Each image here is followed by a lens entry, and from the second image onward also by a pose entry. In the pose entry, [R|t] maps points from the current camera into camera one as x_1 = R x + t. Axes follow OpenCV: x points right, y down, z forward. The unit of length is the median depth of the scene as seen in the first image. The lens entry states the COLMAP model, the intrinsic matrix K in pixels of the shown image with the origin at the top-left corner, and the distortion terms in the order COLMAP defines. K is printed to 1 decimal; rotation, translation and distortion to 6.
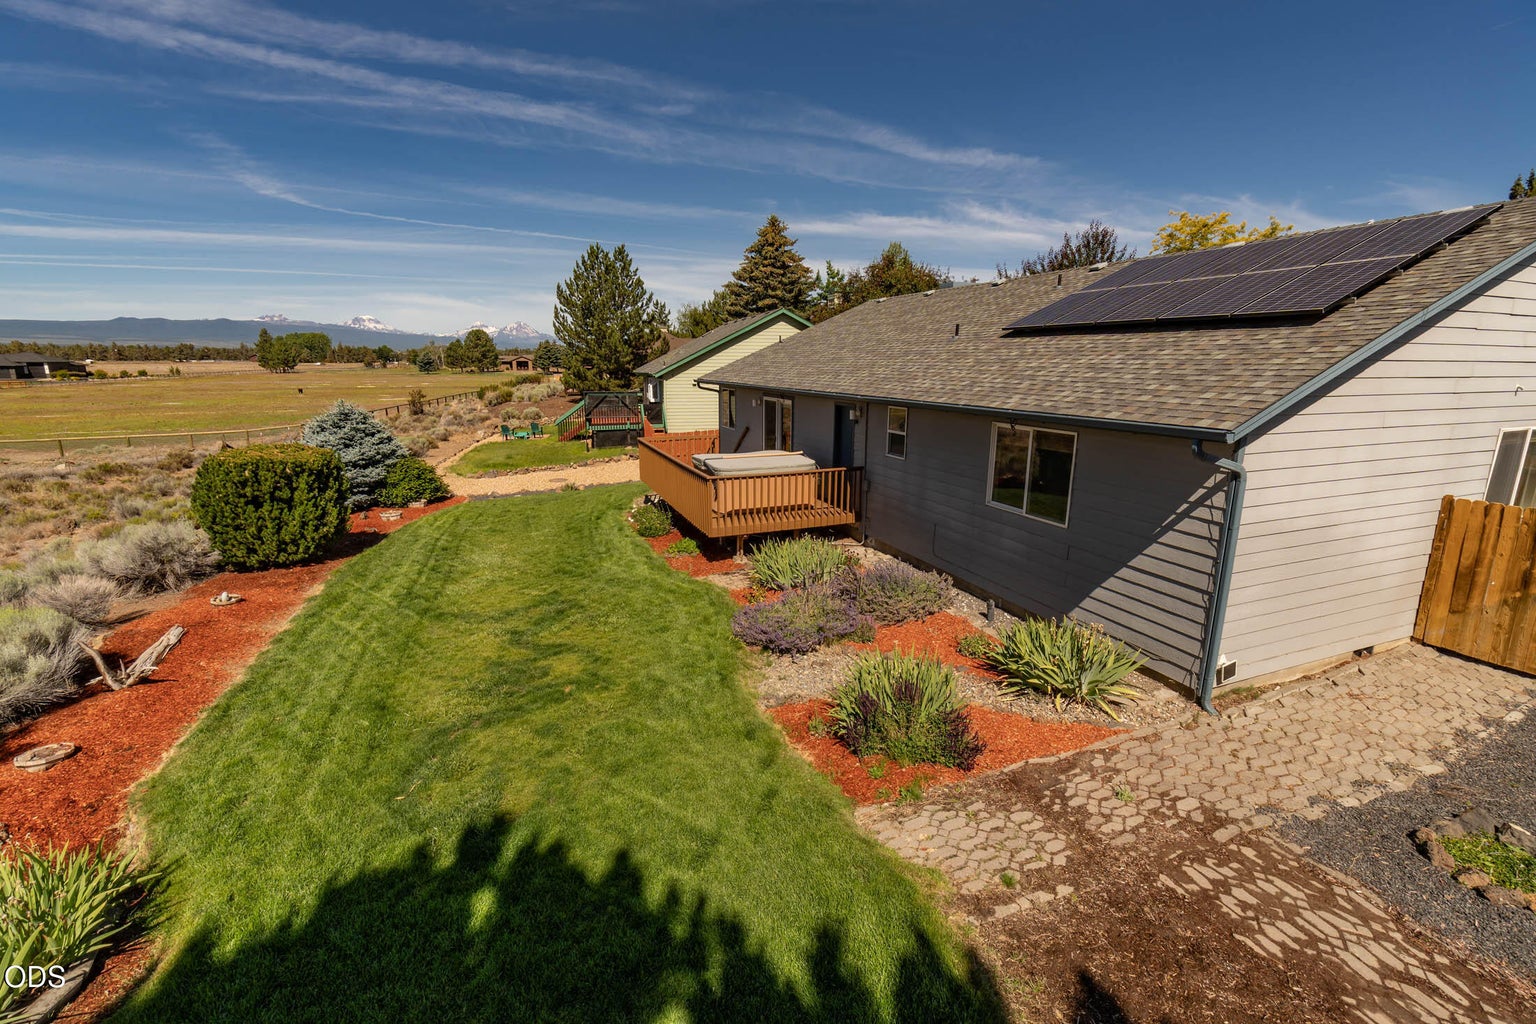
lens RADIAL K [[656.2, 0, 766.9], [0, 656.2, 503.1], [0, 0, 1]] dist [-0.001922, 0.000669]
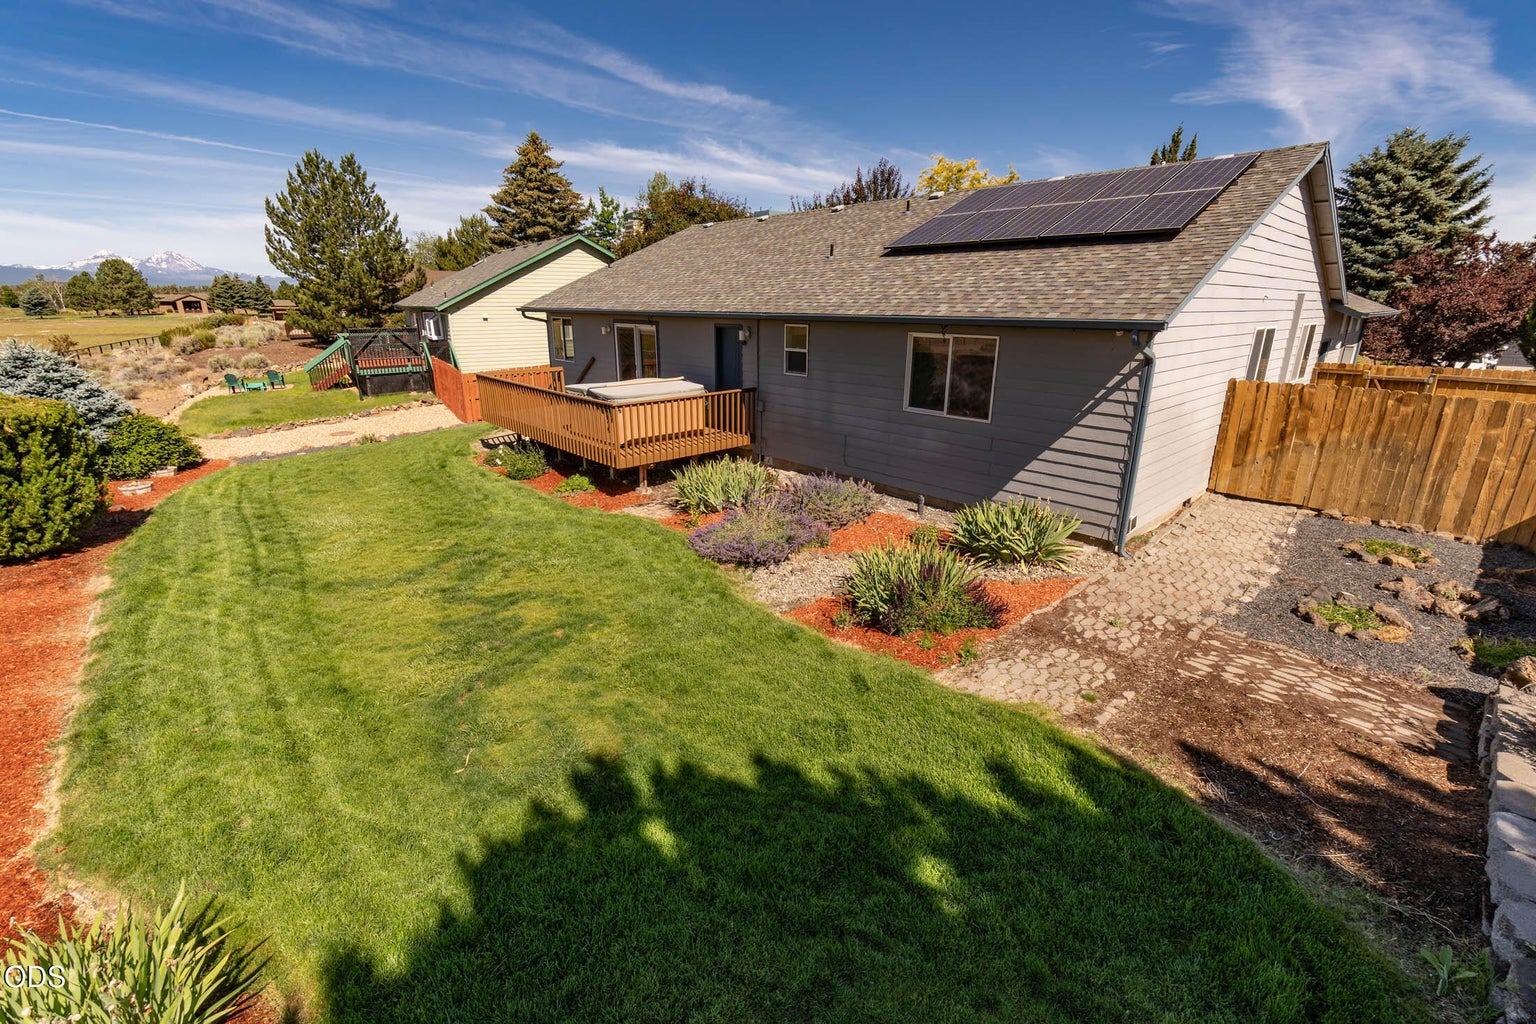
lens RADIAL K [[658.2, 0, 762.9], [0, 658.2, 499.3], [0, 0, 1]] dist [-0.005576, 0.000400]
pose [[0.937226, -0.102458, 0.333331, -0.207296], [0.075566, 0.992822, 0.092702, 0.023379], [-0.340437, -0.061694, 0.938241, 0.038640]]
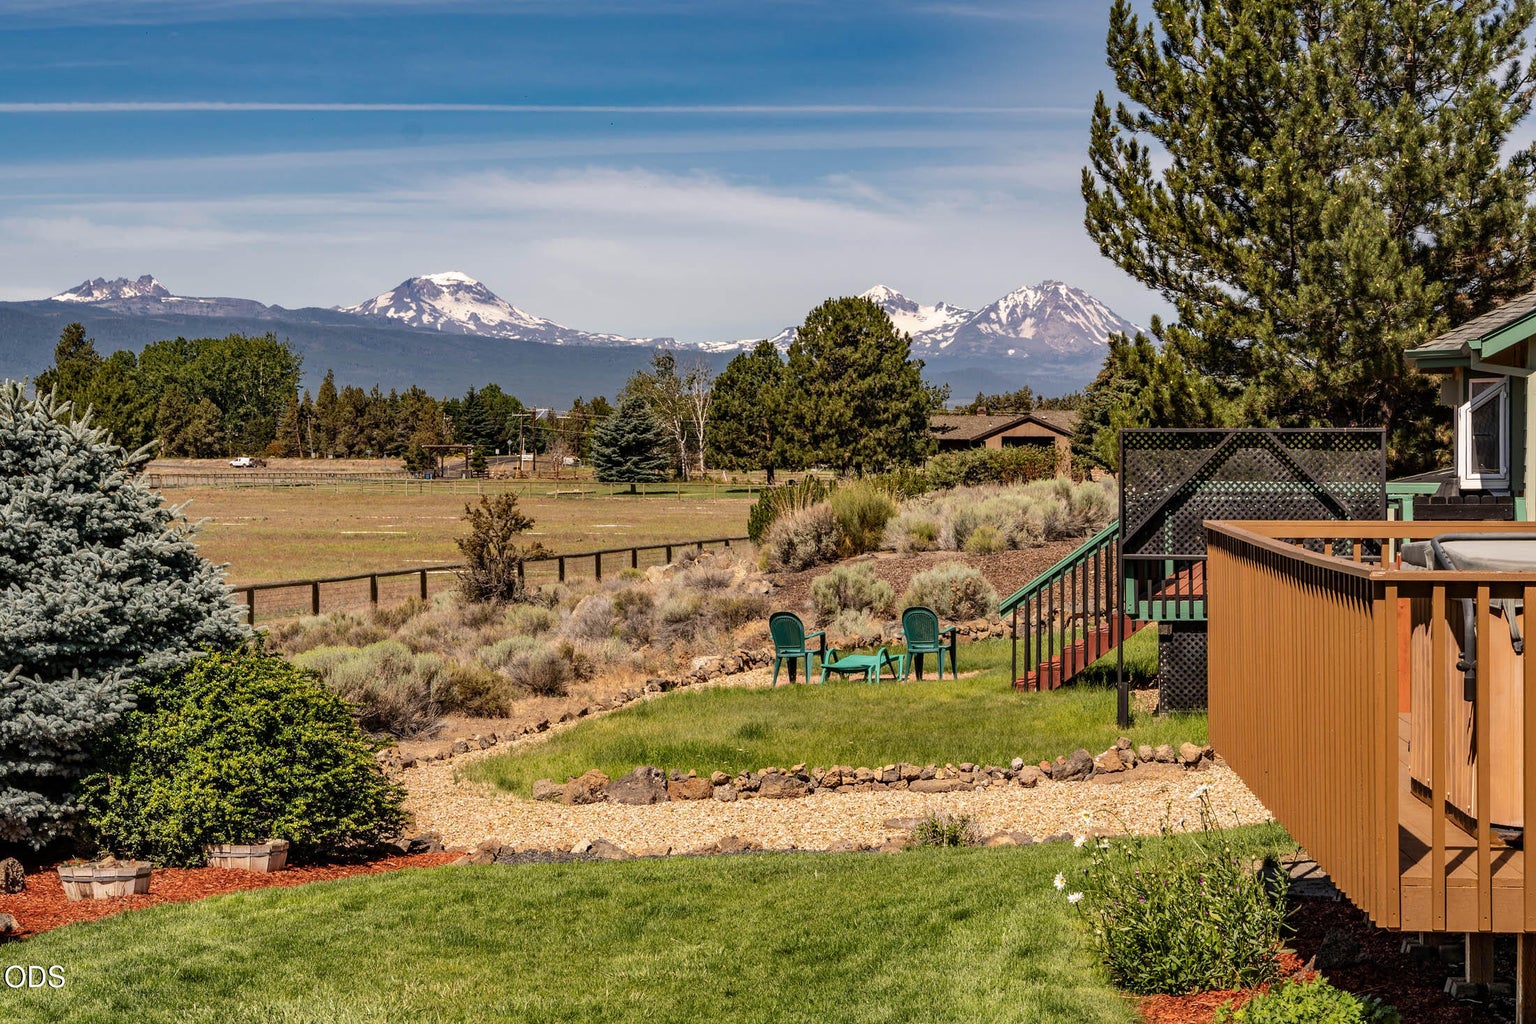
lens RADIAL K [[3289.0, 0, 768.0], [0, 3289.0, 512.0], [0, 0, 1]] dist [0.084585, 0.142076]
pose [[0.906048, 0.003482, -0.423161, 0.127711], [-0.086422, 0.980413, -0.176976, 0.109252], [0.414257, 0.196920, 0.888602, 0.146873]]
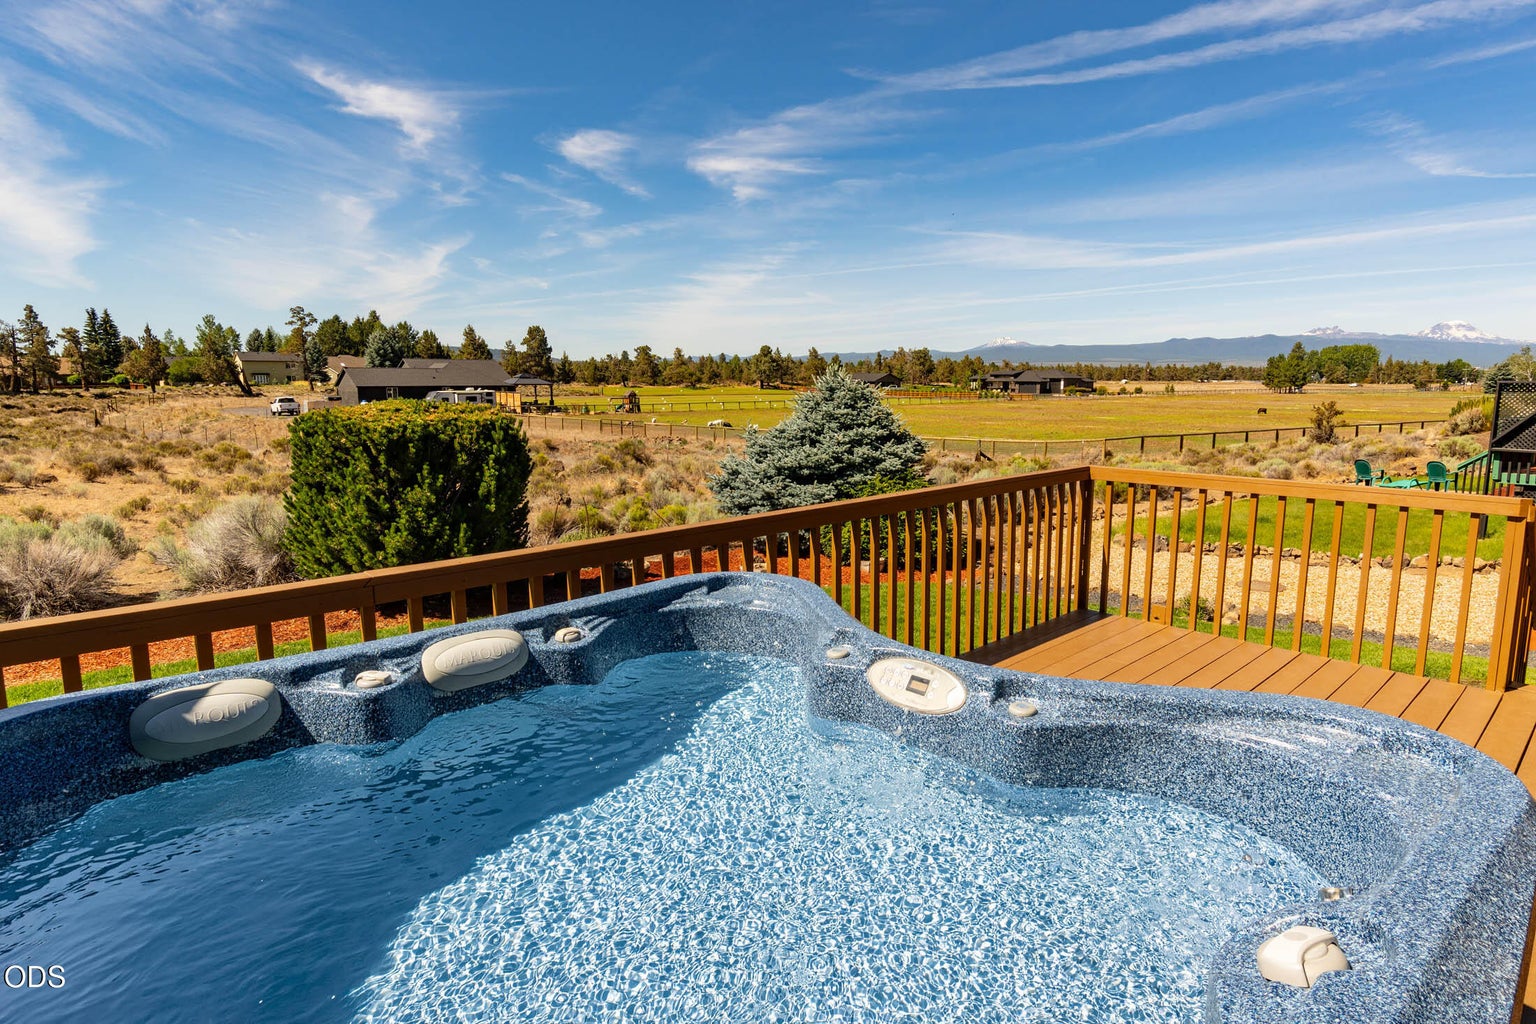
lens RADIAL K [[847.7, 0, 768.0], [0, 847.7, 512.0], [0, 0, 1]] dist [0.001663, -0.008329]
pose [[0.352218, 0.139334, -0.925488, 0.083895], [-0.198684, 0.977449, 0.071543, -0.115553], [0.914586, 0.158681, 0.371959, 1.101051]]
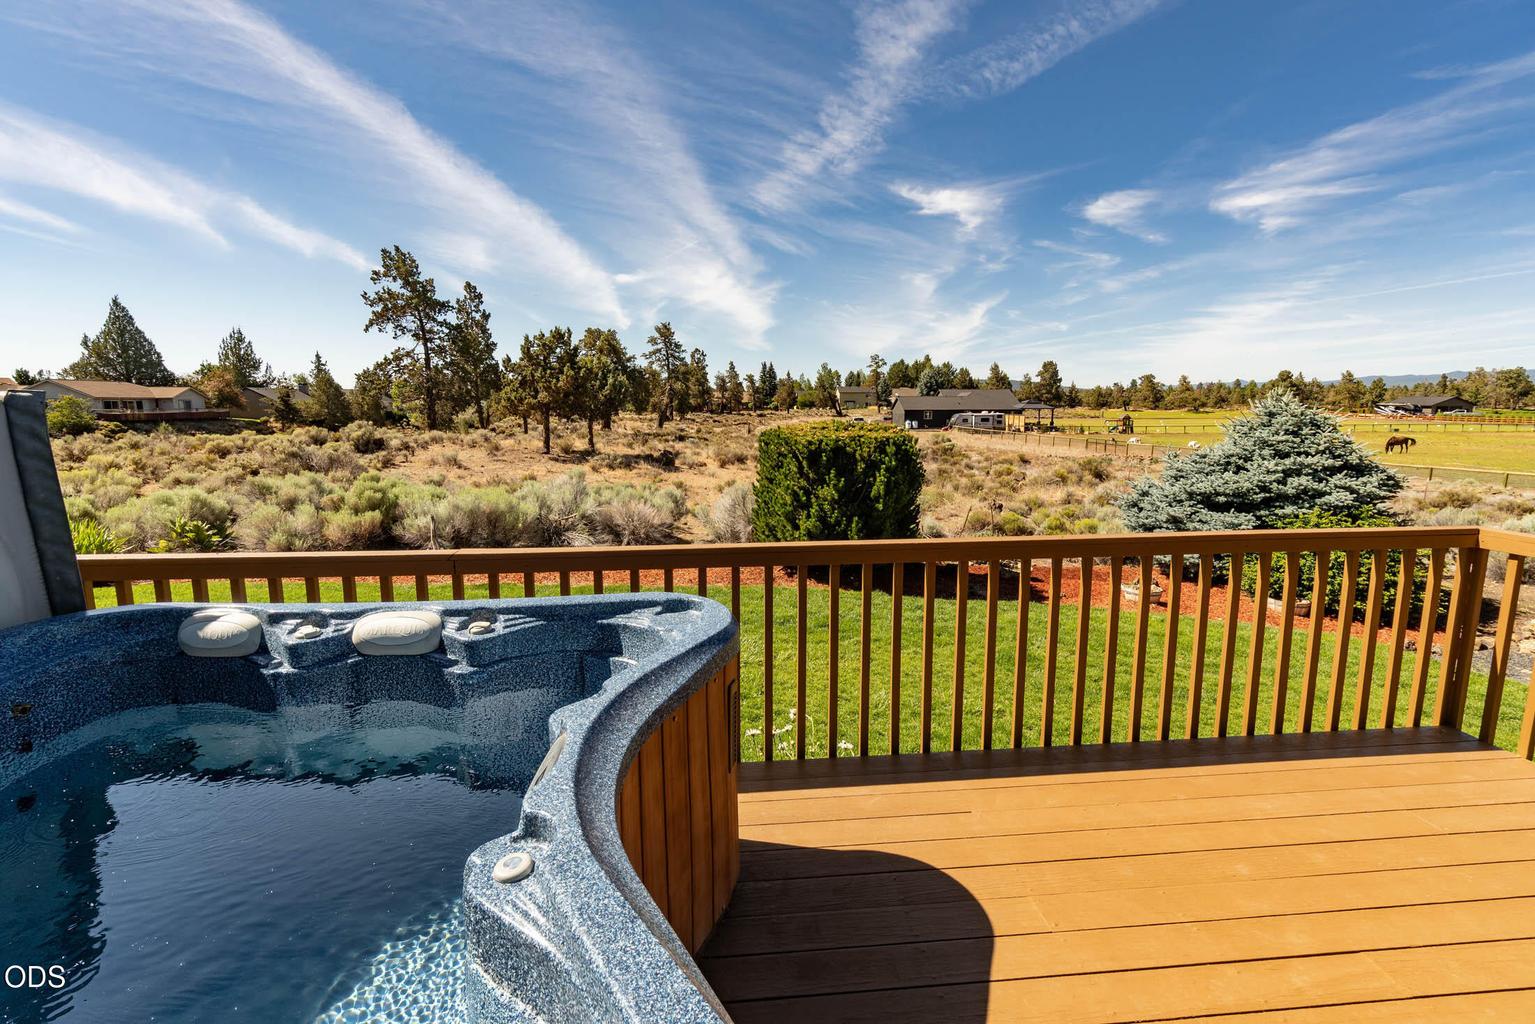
lens RADIAL K [[657.8, 0, 762.4], [0, 657.8, 499.3], [0, 0, 1]] dist [-0.005576, 0.000400]
pose [[-0.304274, 0.130531, -0.943599, 0.034193], [-0.202672, 0.959017, 0.198018, -0.144720], [0.930774, 0.251493, -0.265349, 1.230863]]
